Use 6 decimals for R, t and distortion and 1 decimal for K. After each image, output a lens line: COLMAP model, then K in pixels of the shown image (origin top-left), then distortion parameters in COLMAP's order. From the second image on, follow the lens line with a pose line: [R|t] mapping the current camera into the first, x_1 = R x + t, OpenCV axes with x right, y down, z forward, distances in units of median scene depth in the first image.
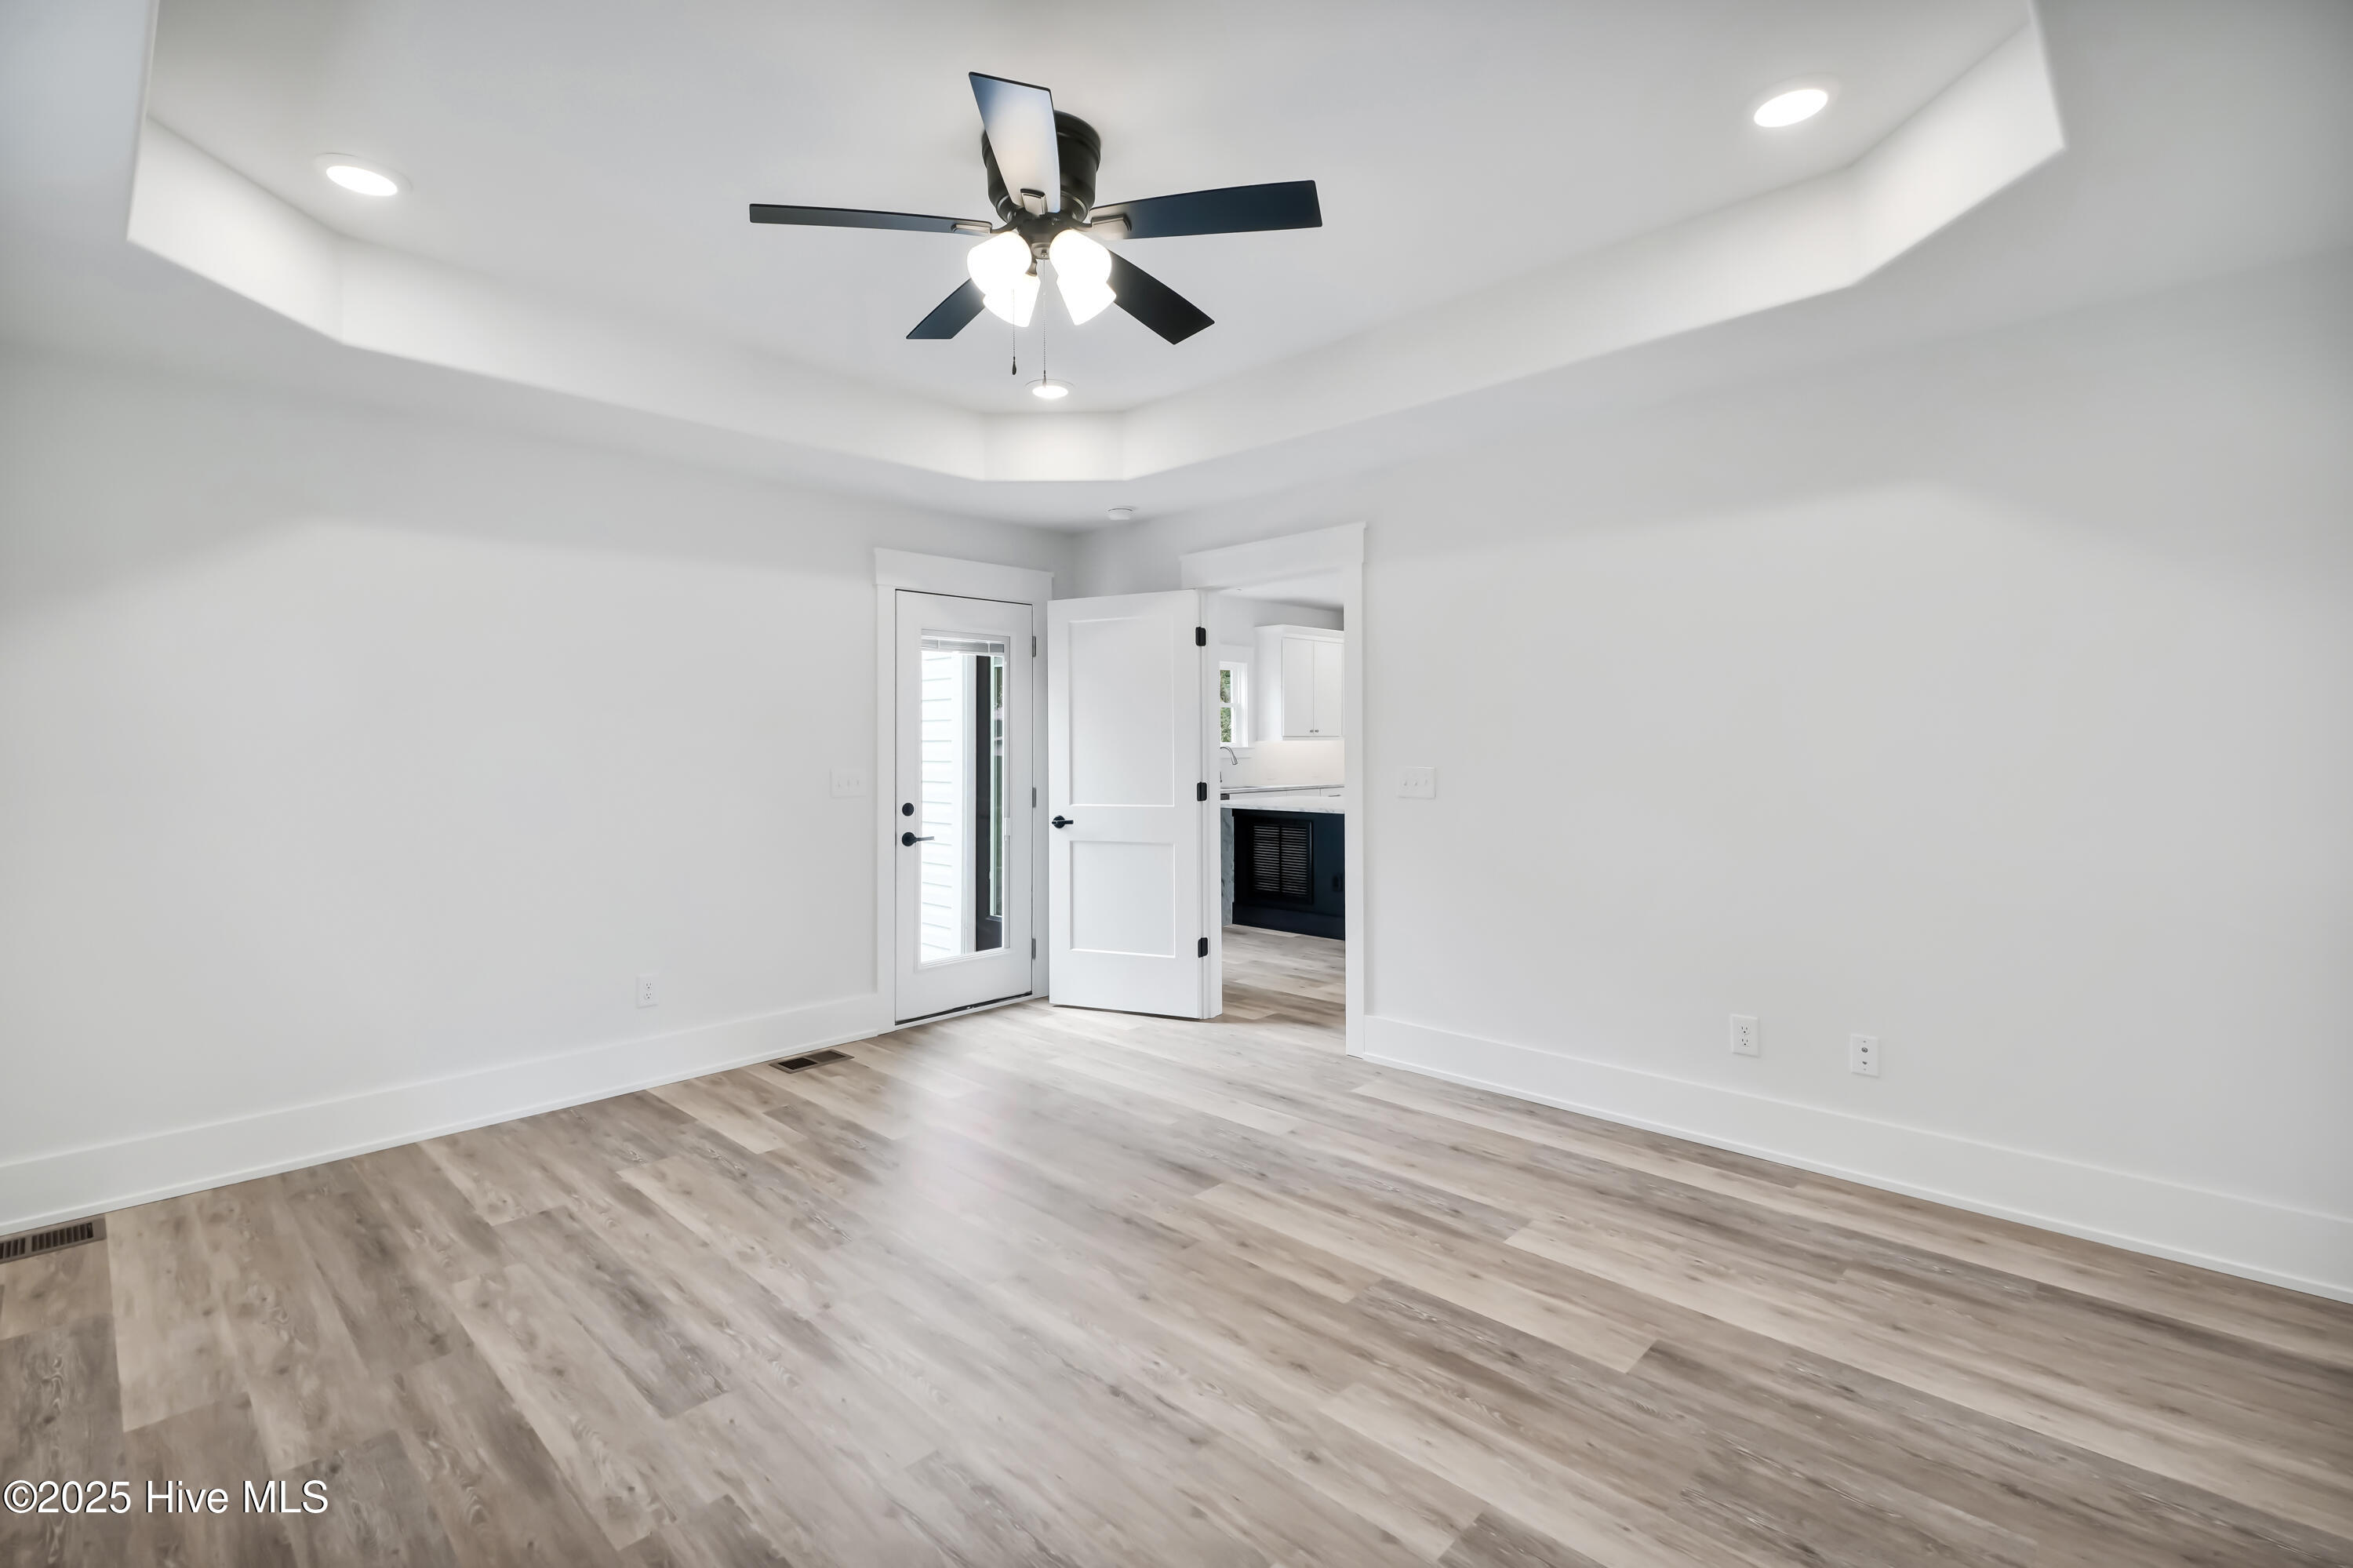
lens RADIAL K [[1056.1, 0, 1171.6], [0, 1056.1, 774.7], [0, 0, 1]] dist [0.001754, -0.001382]
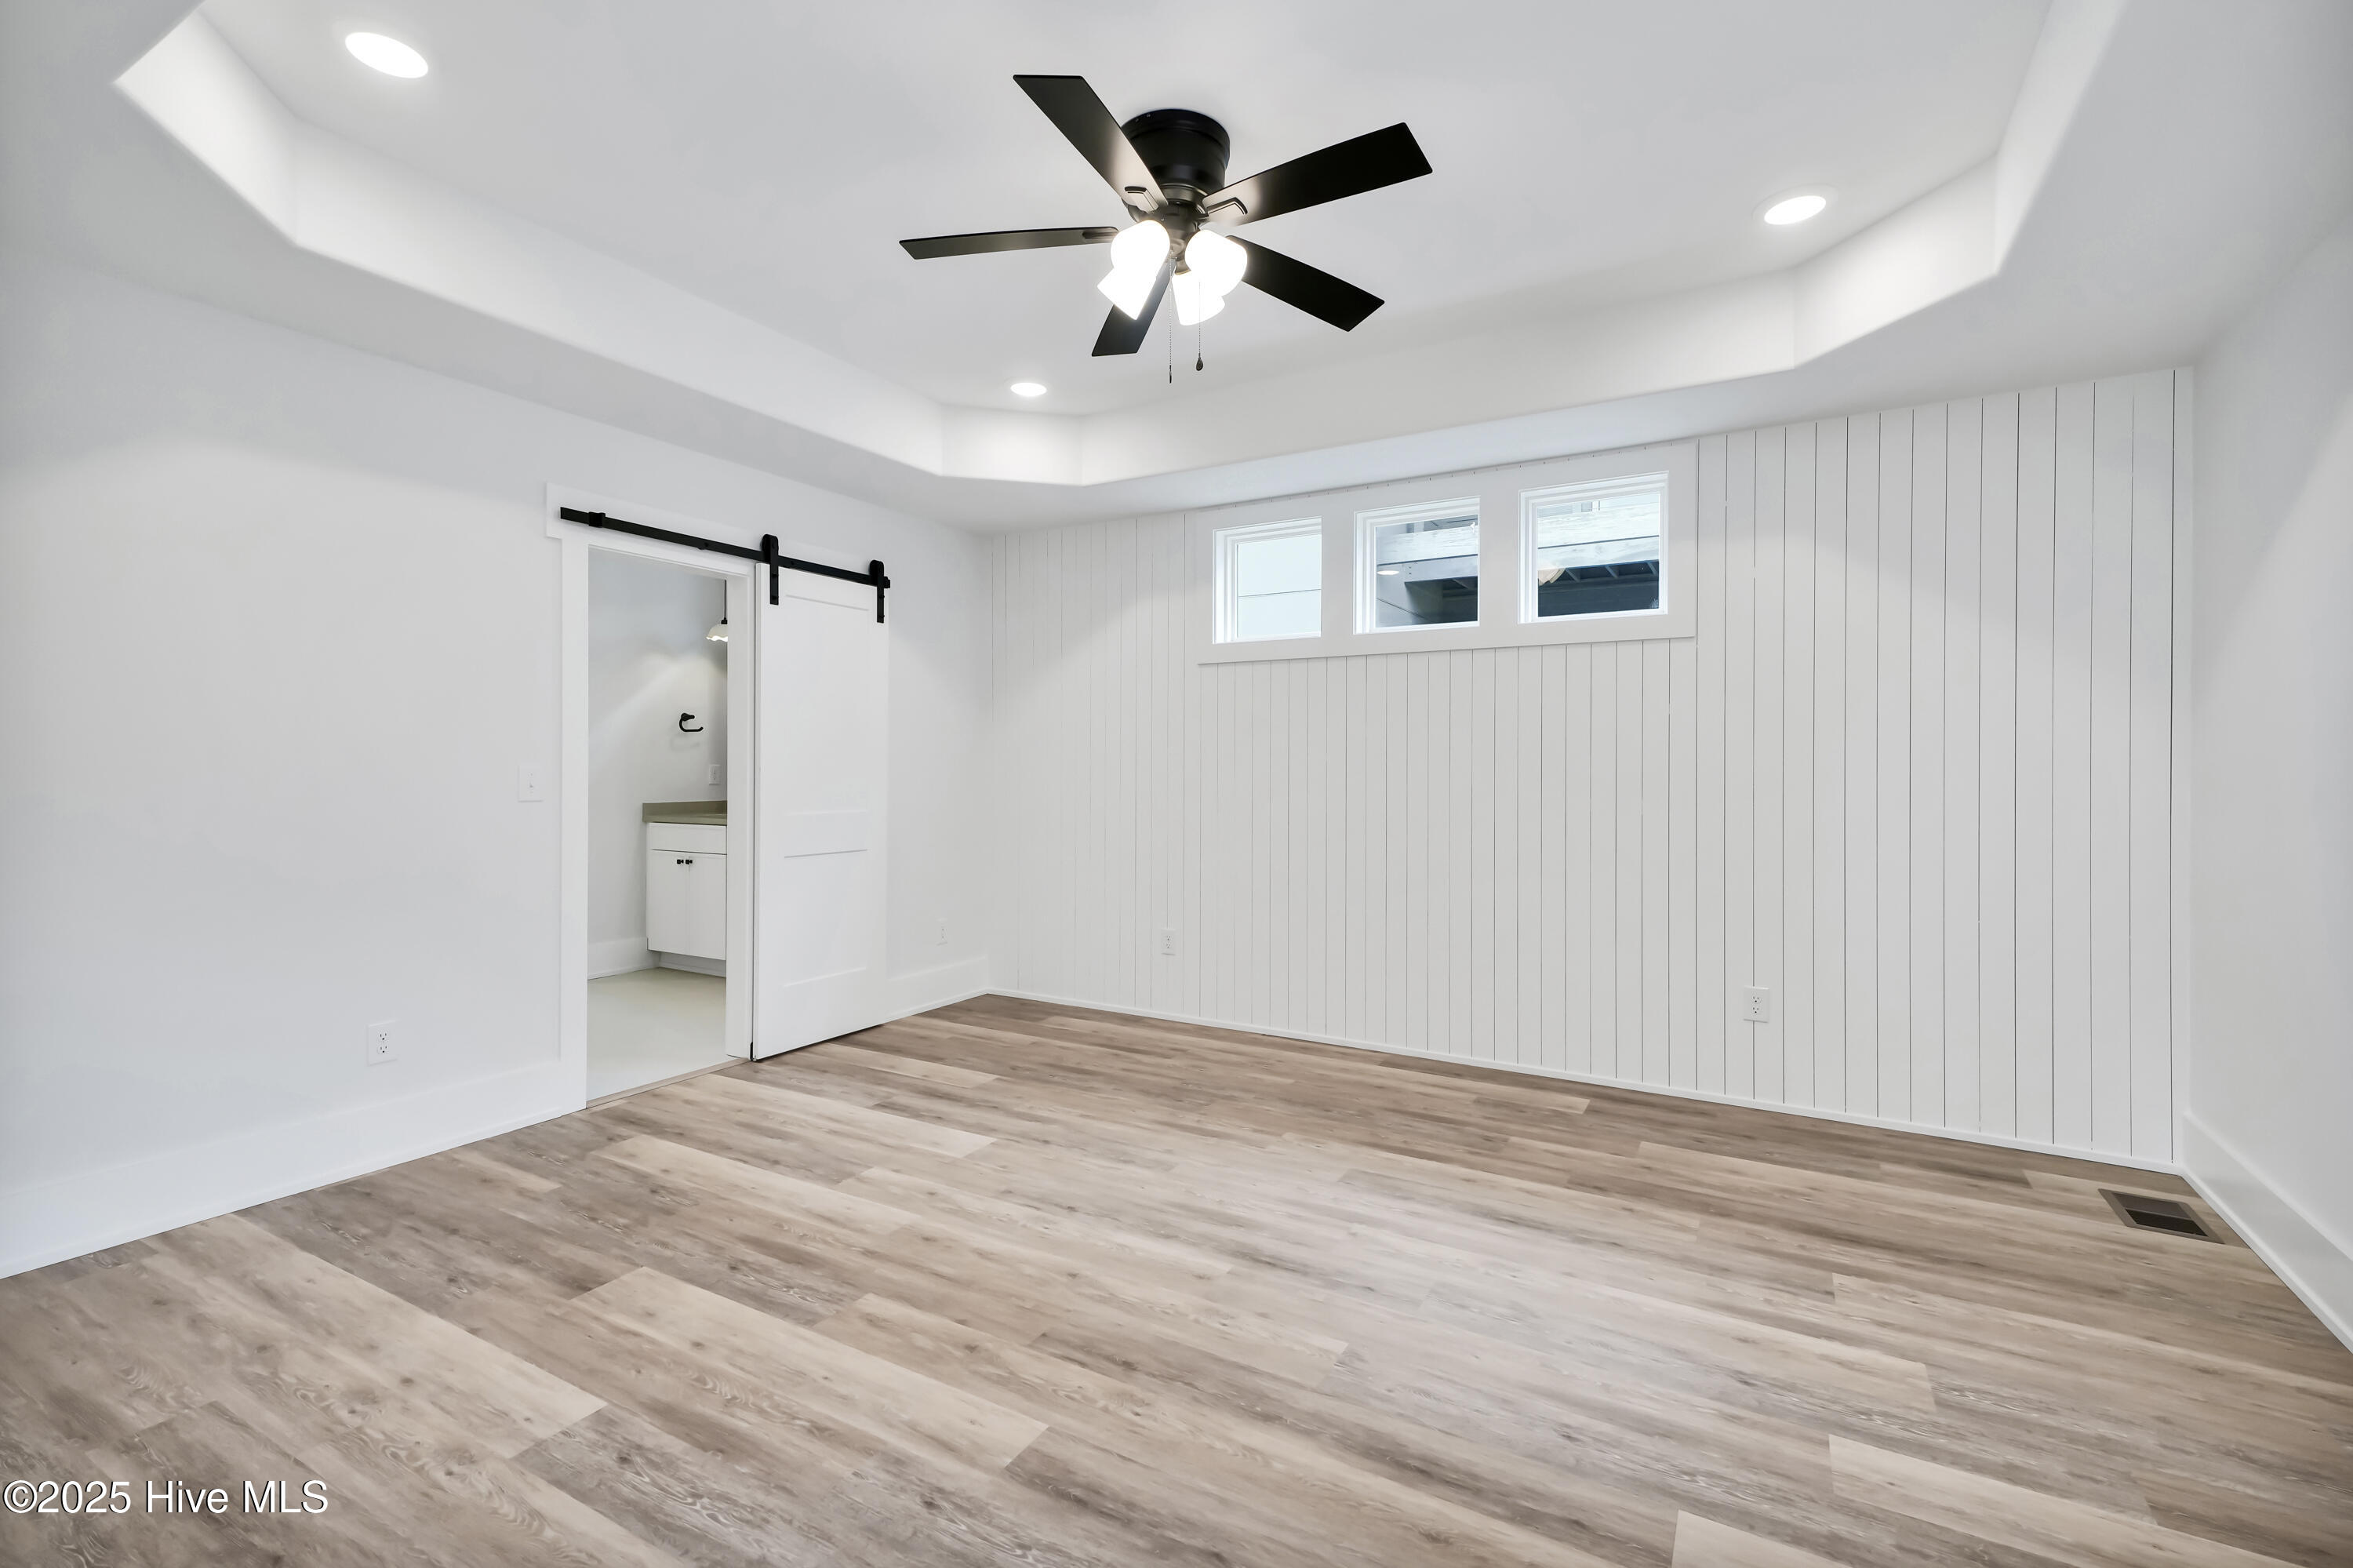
lens RADIAL K [[1056.1, 0, 1174.4], [0, 1056.1, 779.9], [0, 0, 1]] dist [0.001754, -0.001382]
pose [[-0.971703, 0.003877, -0.236176, 0.119581], [-0.006500, 0.999048, 0.043140, -0.024103], [0.236118, 0.043454, -0.970752, 2.028018]]
